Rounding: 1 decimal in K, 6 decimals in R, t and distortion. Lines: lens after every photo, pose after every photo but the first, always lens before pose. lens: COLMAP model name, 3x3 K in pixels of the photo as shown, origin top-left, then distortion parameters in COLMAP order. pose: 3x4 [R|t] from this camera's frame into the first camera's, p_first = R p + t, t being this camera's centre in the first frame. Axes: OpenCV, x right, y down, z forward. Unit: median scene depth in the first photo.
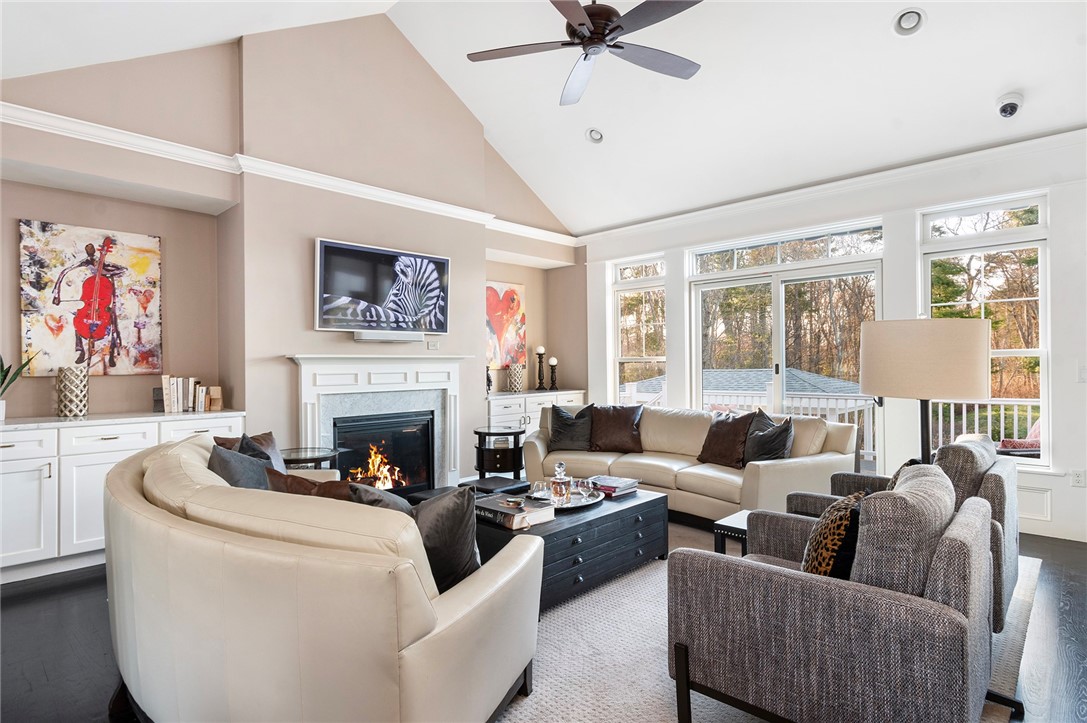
lens RADIAL K [[566.3, 0, 549.3], [0, 566.3, 362.8], [0, 0, 1]] dist [0.000843, 0.000228]
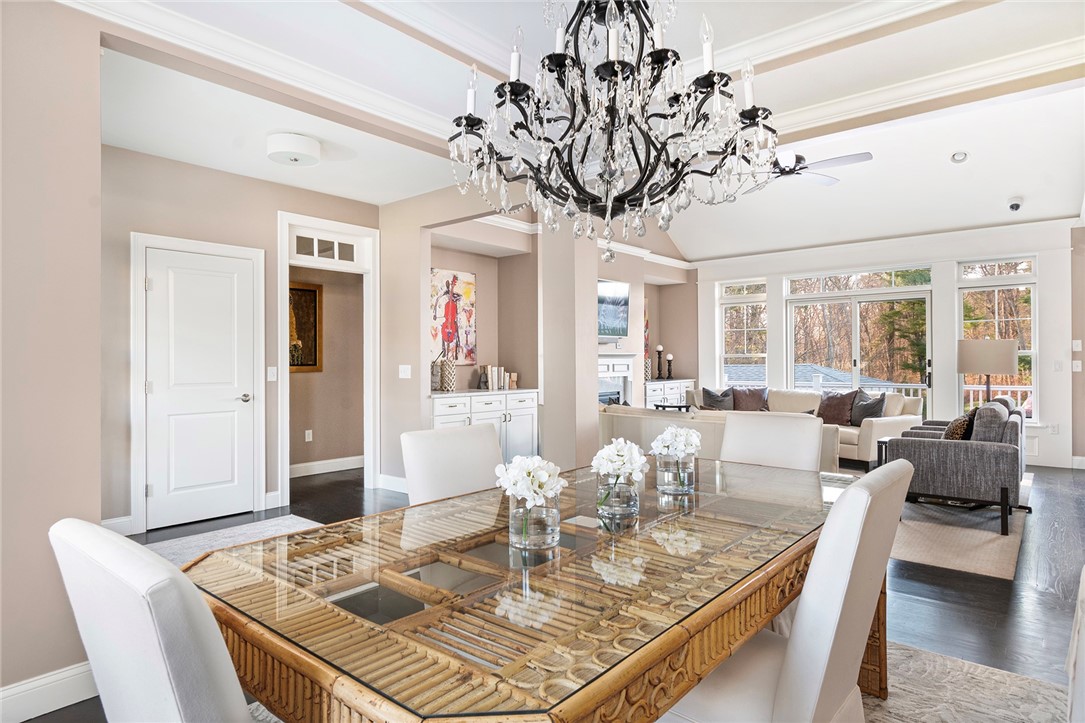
lens RADIAL K [[614.9, 0, 539.3], [0, 614.9, 357.1], [0, 0, 1]] dist [0.000250, -0.000654]
pose [[0.998484, 0.003592, 0.054934, -0.554472], [-0.003513, 0.999993, -0.001534, 0.001340], [-0.054939, 0.001339, 0.998489, -0.590210]]
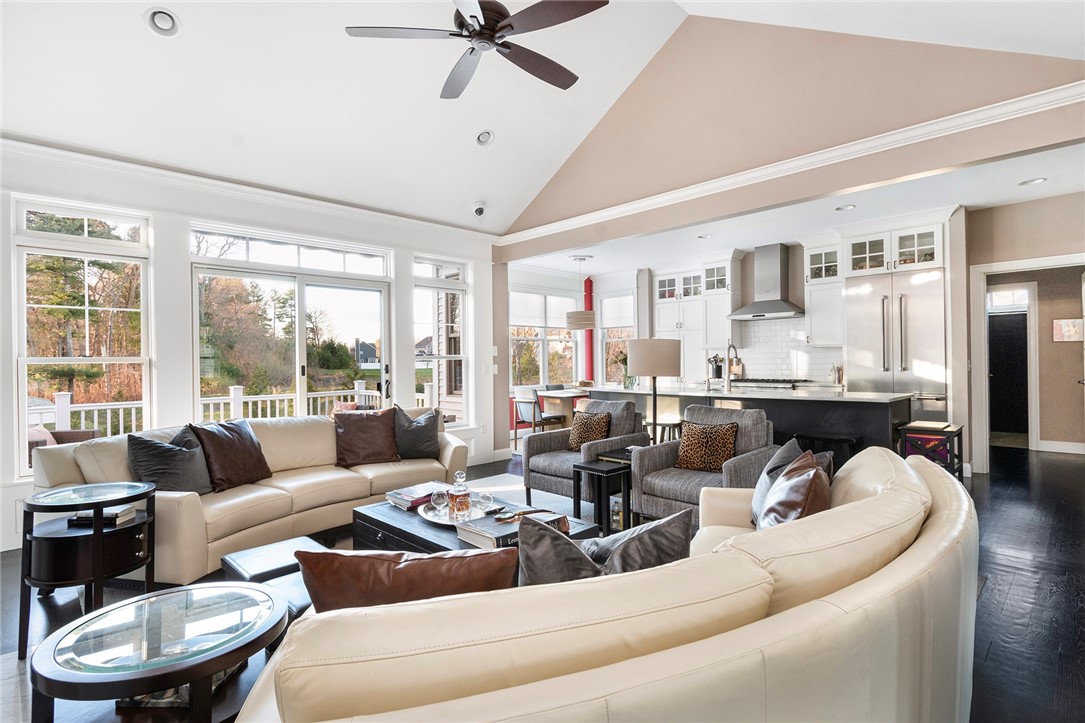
lens RADIAL K [[522.4, 0, 542.5], [0, 522.4, 361.5], [0, 0, 1]] dist [-0.000450, -0.000073]
pose [[0.024891, 0.004940, 0.999678, -0.591554], [0.013504, 0.999895, -0.005277, 0.005752], [-0.999599, 0.013631, 0.024822, 0.631732]]
